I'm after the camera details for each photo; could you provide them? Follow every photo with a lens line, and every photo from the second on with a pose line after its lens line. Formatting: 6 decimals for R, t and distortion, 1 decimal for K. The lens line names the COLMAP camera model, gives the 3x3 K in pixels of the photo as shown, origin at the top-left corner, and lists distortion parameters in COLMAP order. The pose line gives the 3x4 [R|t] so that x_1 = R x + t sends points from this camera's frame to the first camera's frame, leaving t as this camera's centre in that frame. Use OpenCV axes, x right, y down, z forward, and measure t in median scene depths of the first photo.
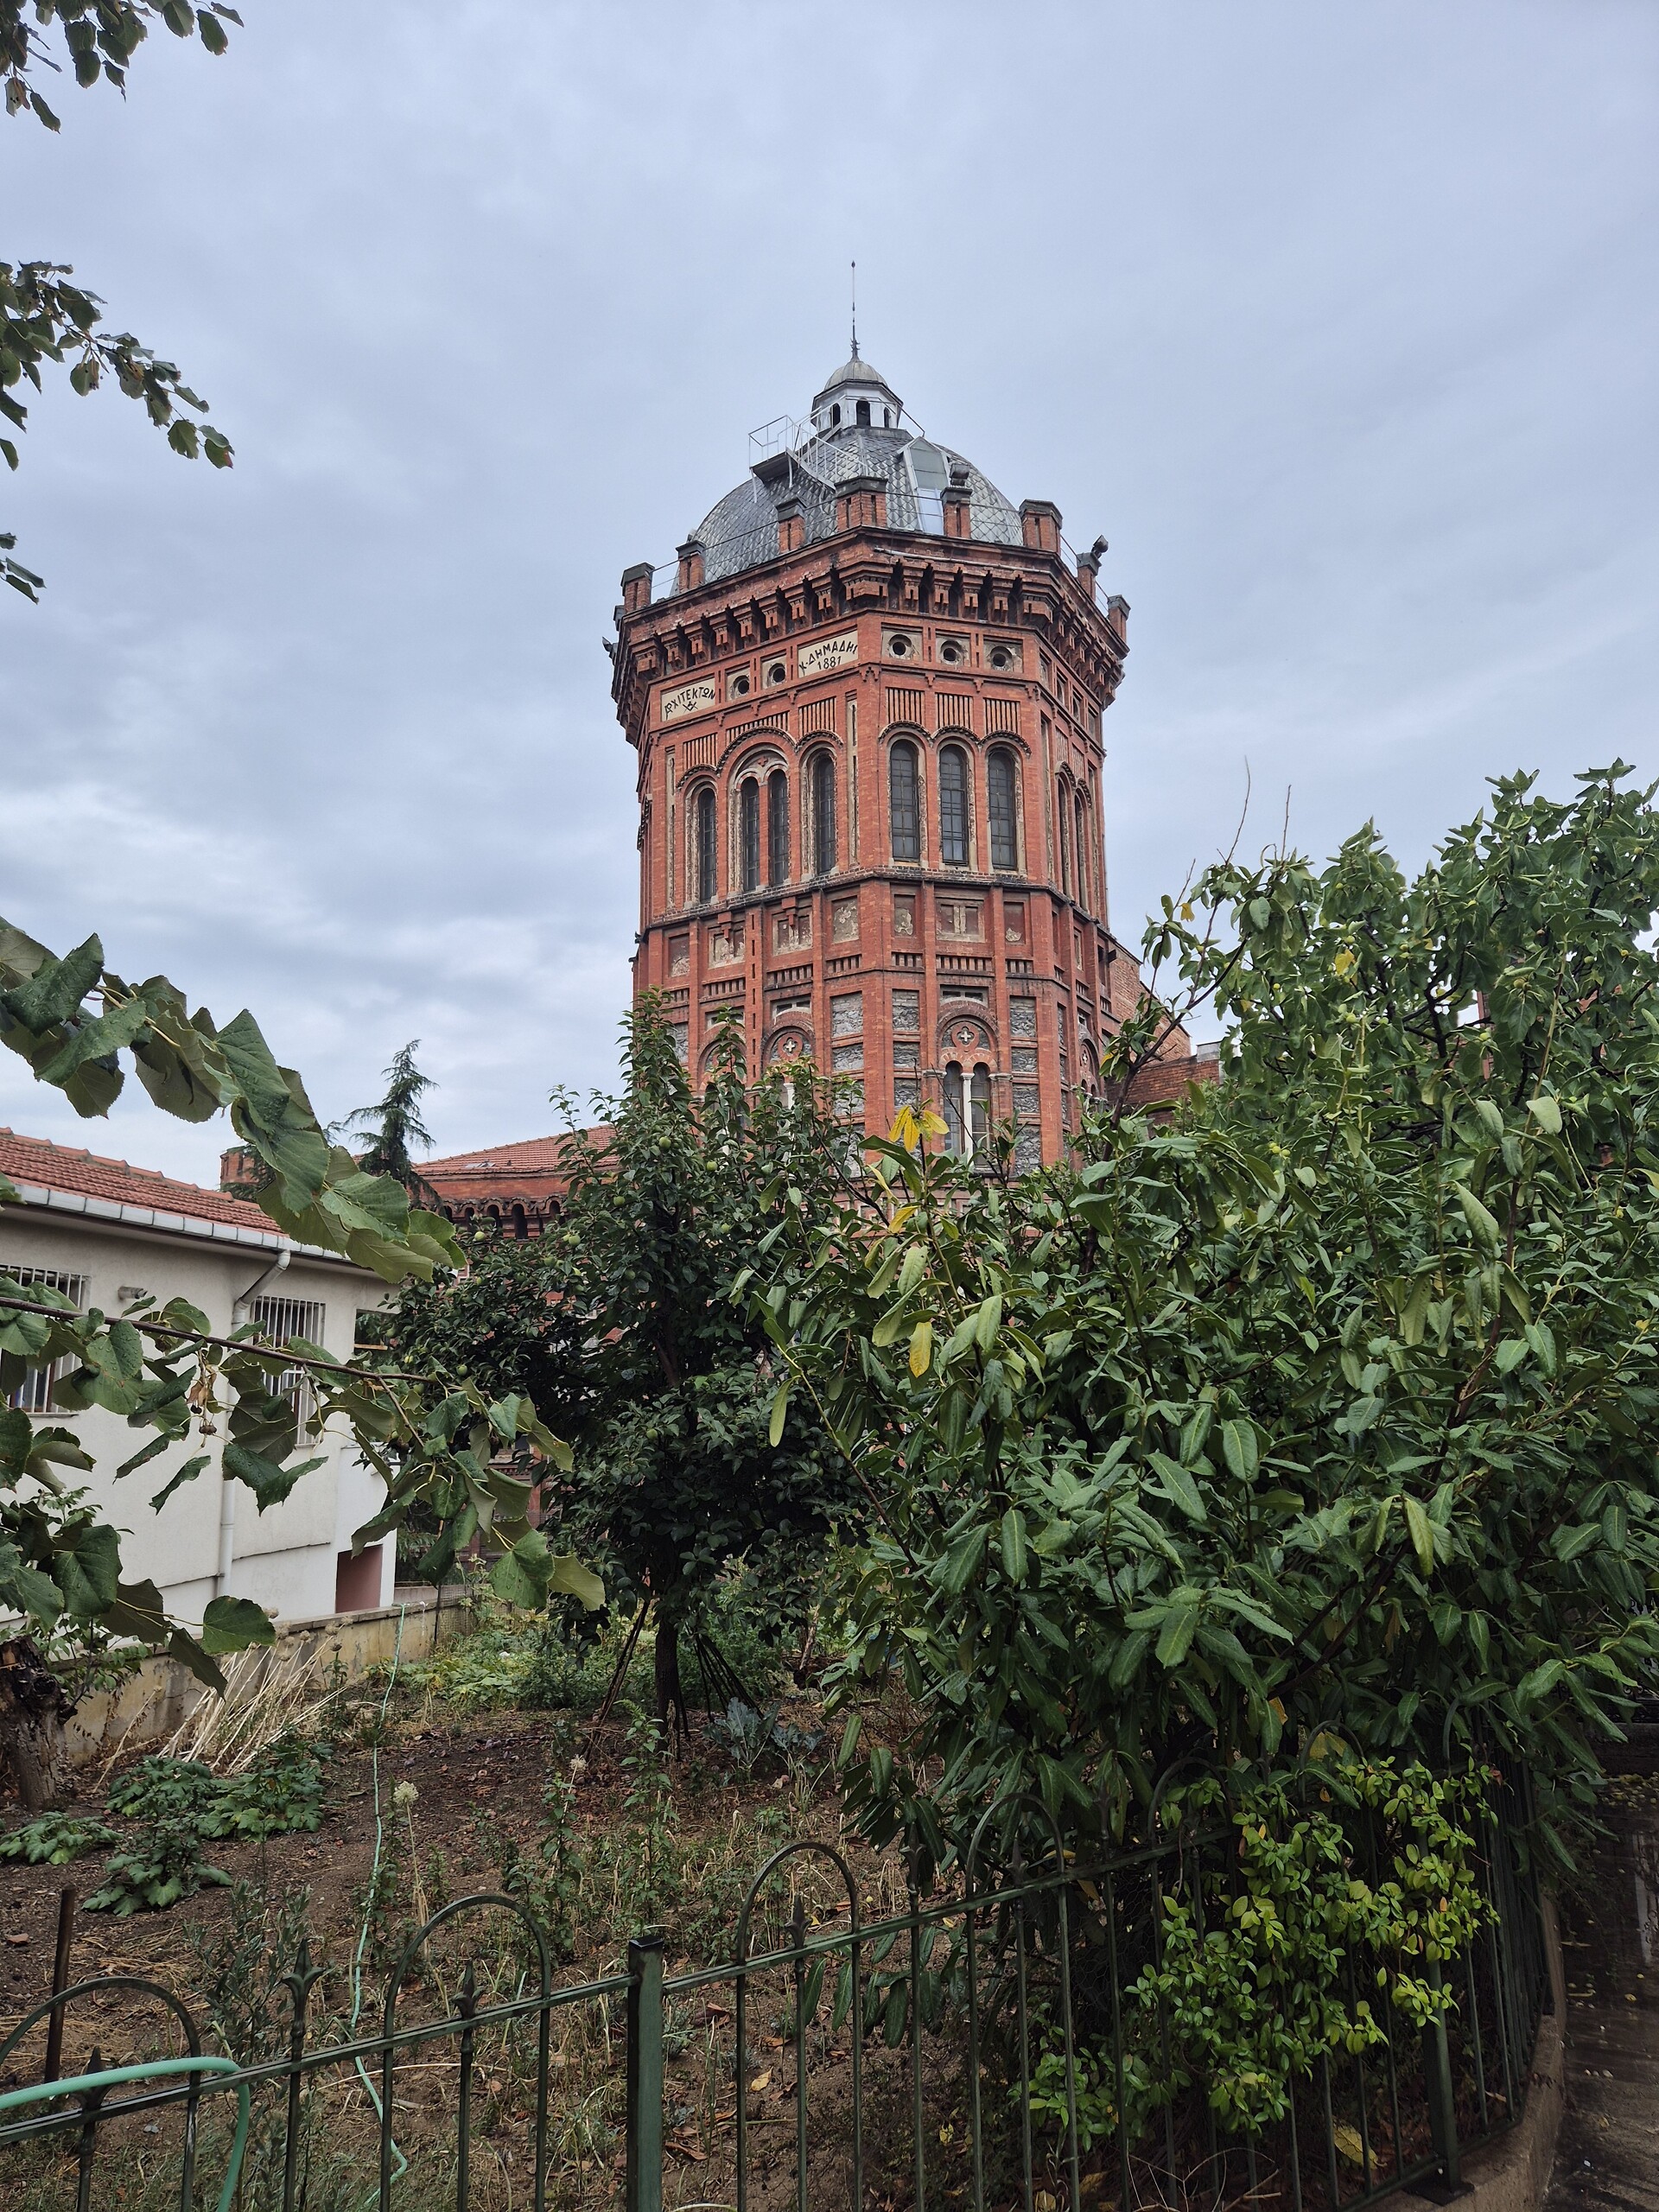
lens RADIAL K [[1451.2, 0, 826.4], [0, 1451.2, 1140.9], [0, 0, 1]] dist [0.062831, -0.000322]
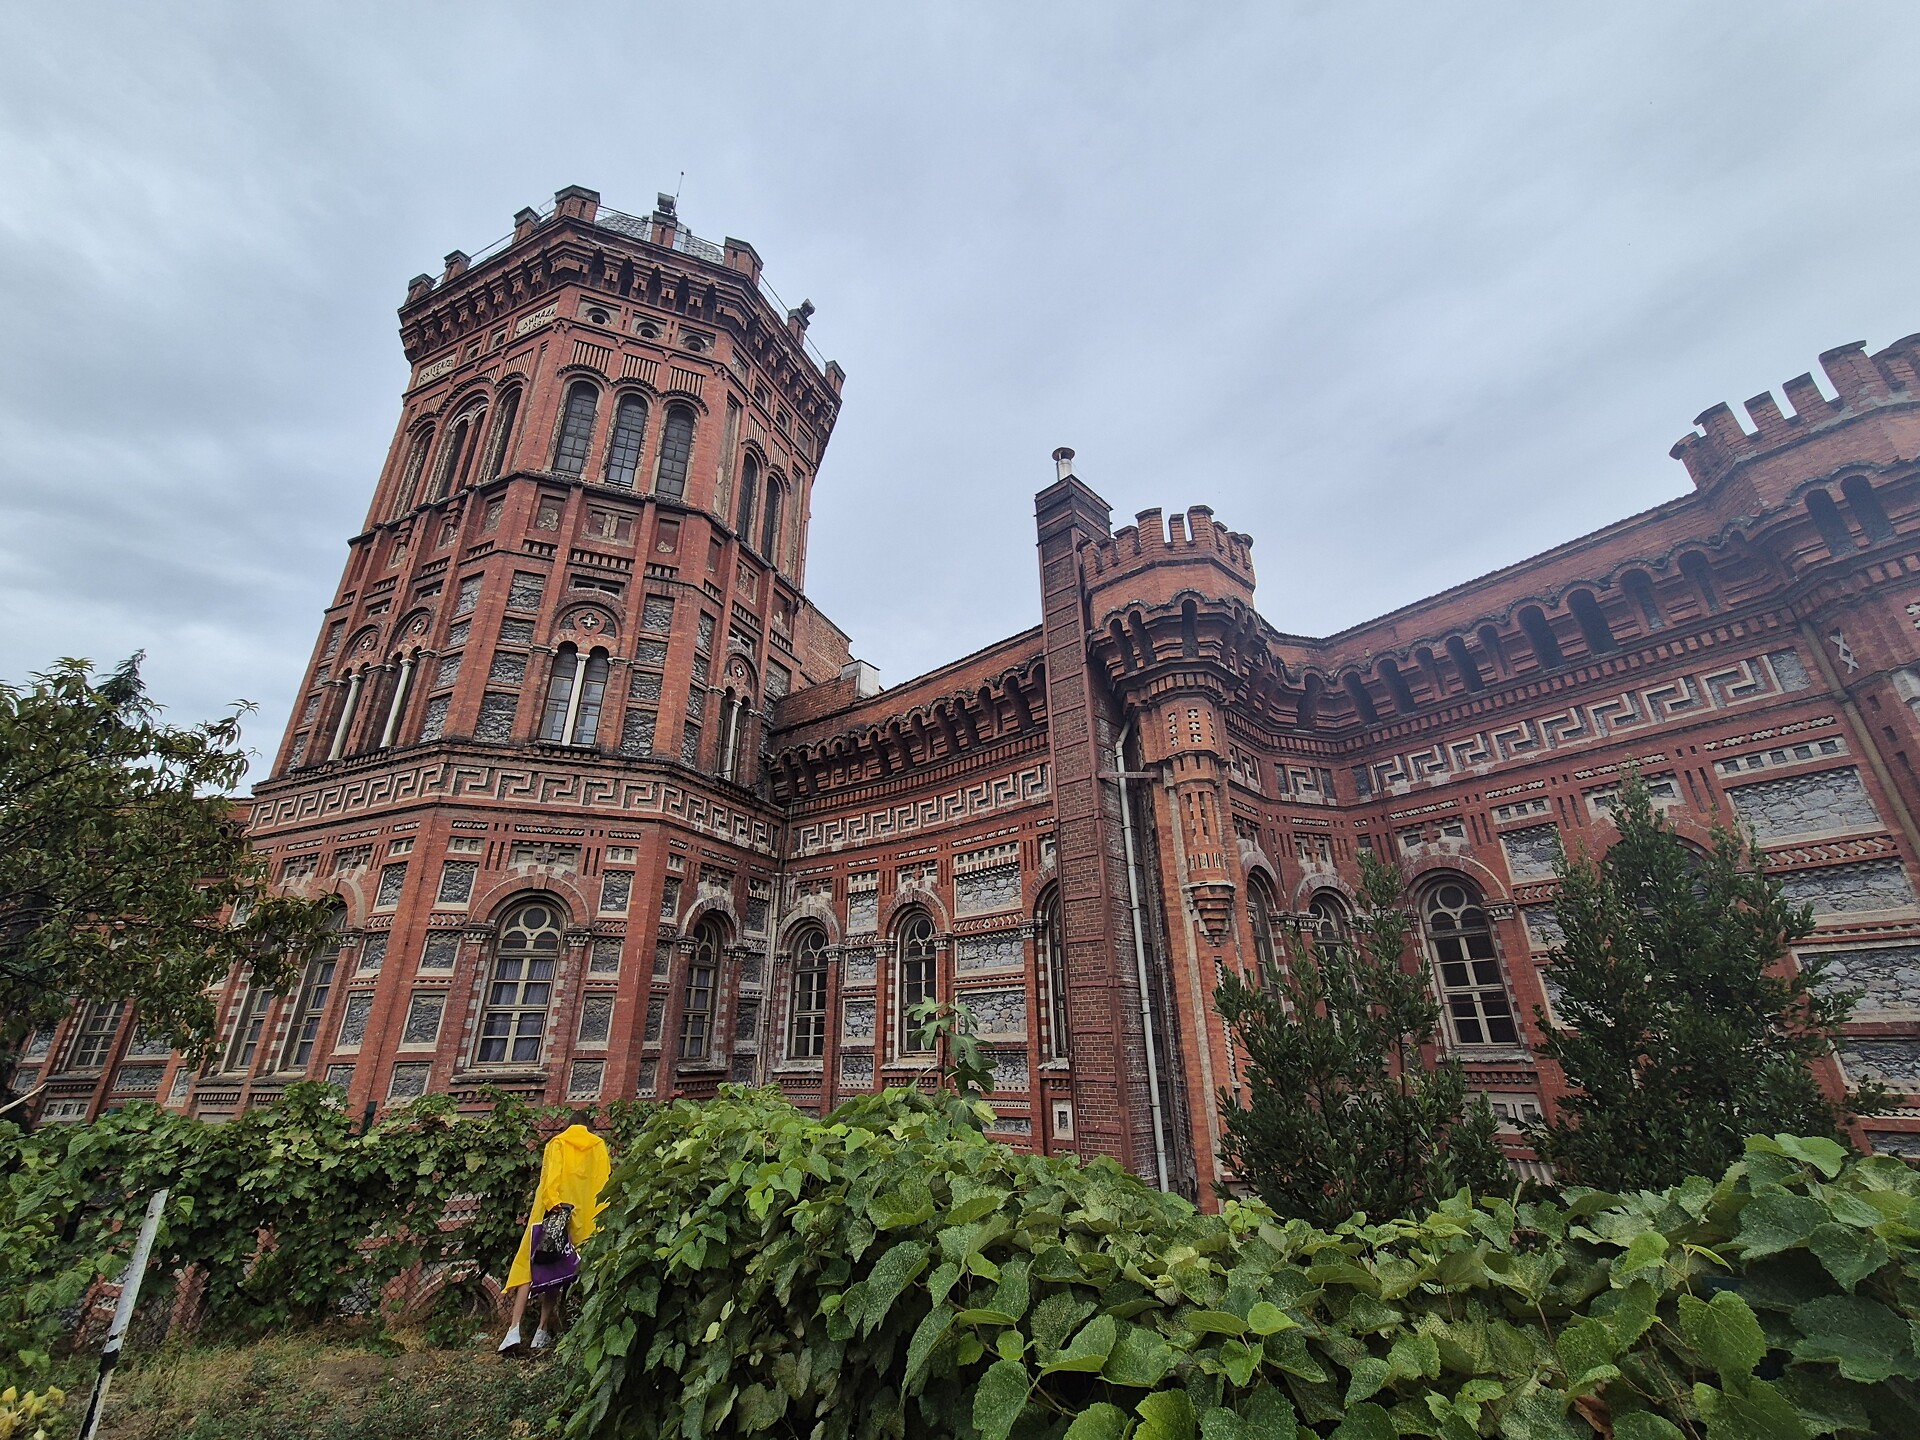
lens RADIAL K [[780.6, 0, 960.0], [0, 780.6, 720.0], [0, 0, 1]] dist [0.015039, 0.000013]
pose [[0.992130, 0.052443, 0.113699, 0.279706], [-0.026203, 0.974915, -0.221028, 0.104231], [-0.122439, 0.216309, 0.968617, 0.425761]]
